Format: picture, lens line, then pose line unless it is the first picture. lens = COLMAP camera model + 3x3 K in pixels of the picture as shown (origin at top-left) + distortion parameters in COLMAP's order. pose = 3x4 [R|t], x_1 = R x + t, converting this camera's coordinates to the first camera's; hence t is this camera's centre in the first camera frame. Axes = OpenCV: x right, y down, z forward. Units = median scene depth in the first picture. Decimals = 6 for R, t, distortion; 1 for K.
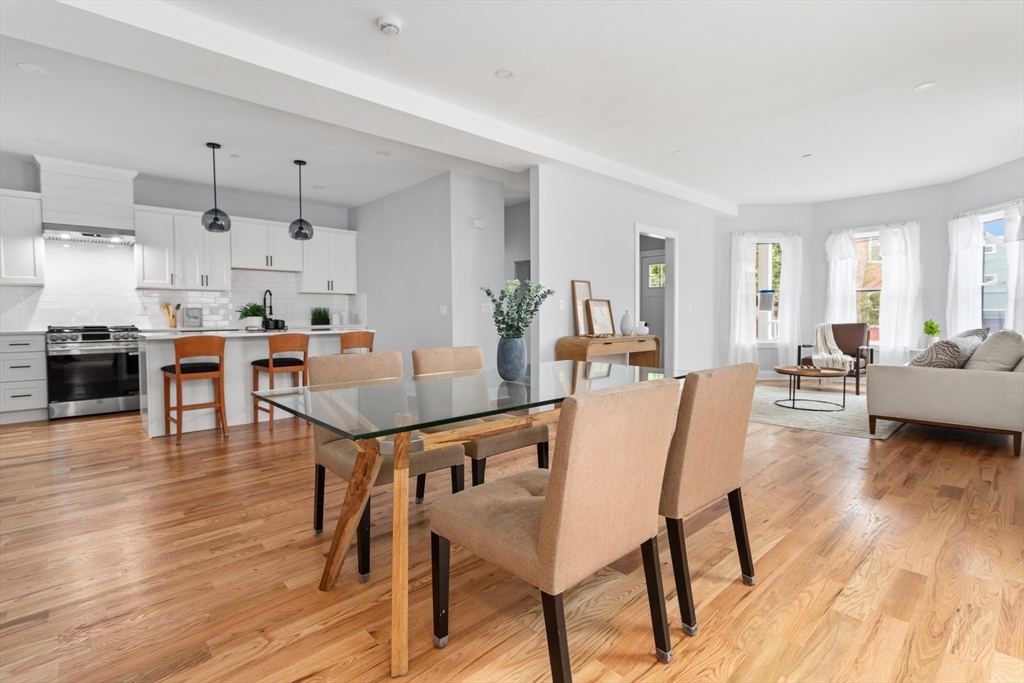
lens RADIAL K [[485.6, 0, 514.9], [0, 485.6, 310.2], [0, 0, 1]] dist [0.000862, 0.000377]
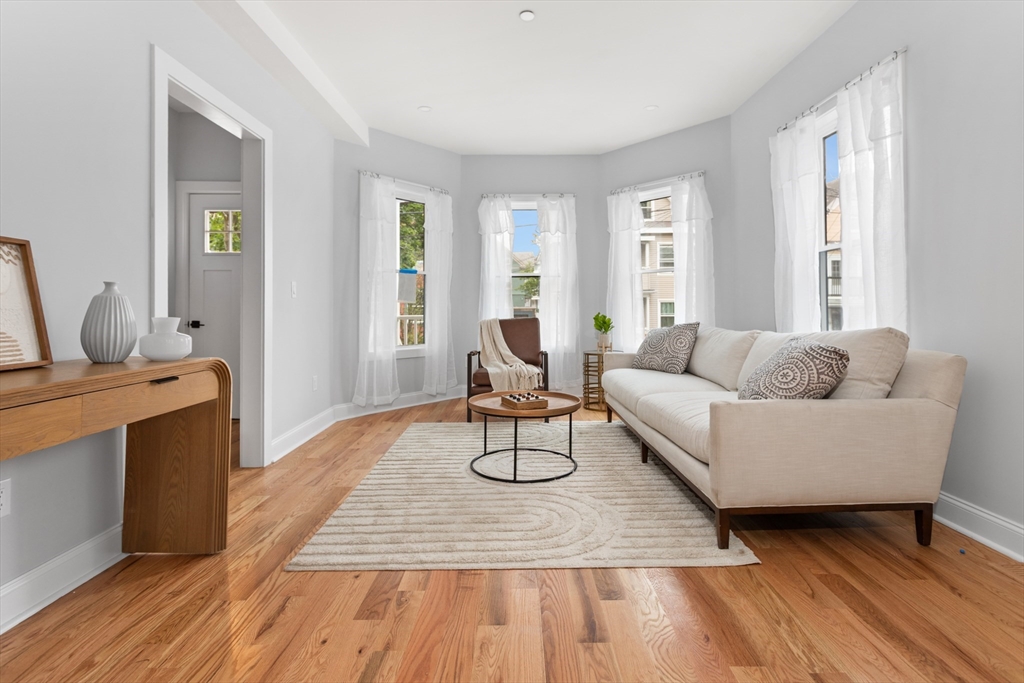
lens RADIAL K [[485.6, 0, 514.9], [0, 485.6, 310.2], [0, 0, 1]] dist [0.000862, 0.000377]
pose [[0.676082, 0.003675, 0.736817, 0.174347], [-0.008353, 0.999962, 0.002677, 0.015650], [-0.736779, -0.007965, 0.676086, 0.596604]]
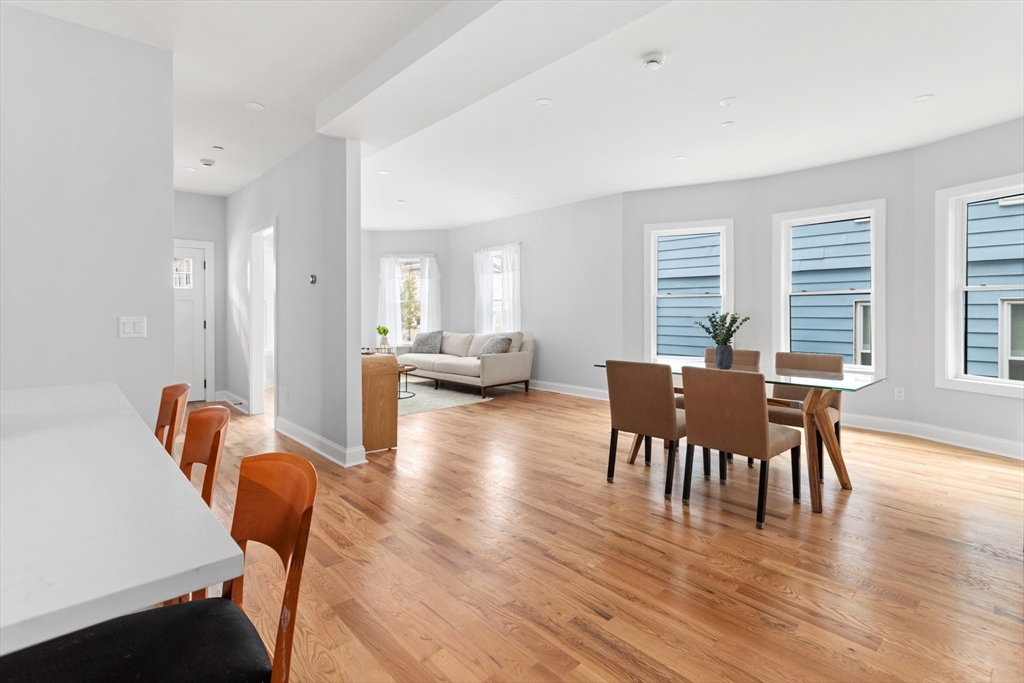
lens RADIAL K [[485.6, 0, 514.9], [0, 485.6, 310.2], [0, 0, 1]] dist [0.000862, 0.000377]
pose [[-0.002674, 0.010996, 0.999936, -0.640597], [-0.009501, 0.999894, -0.011021, -0.014363], [-0.999951, -0.009530, -0.002569, 0.652319]]
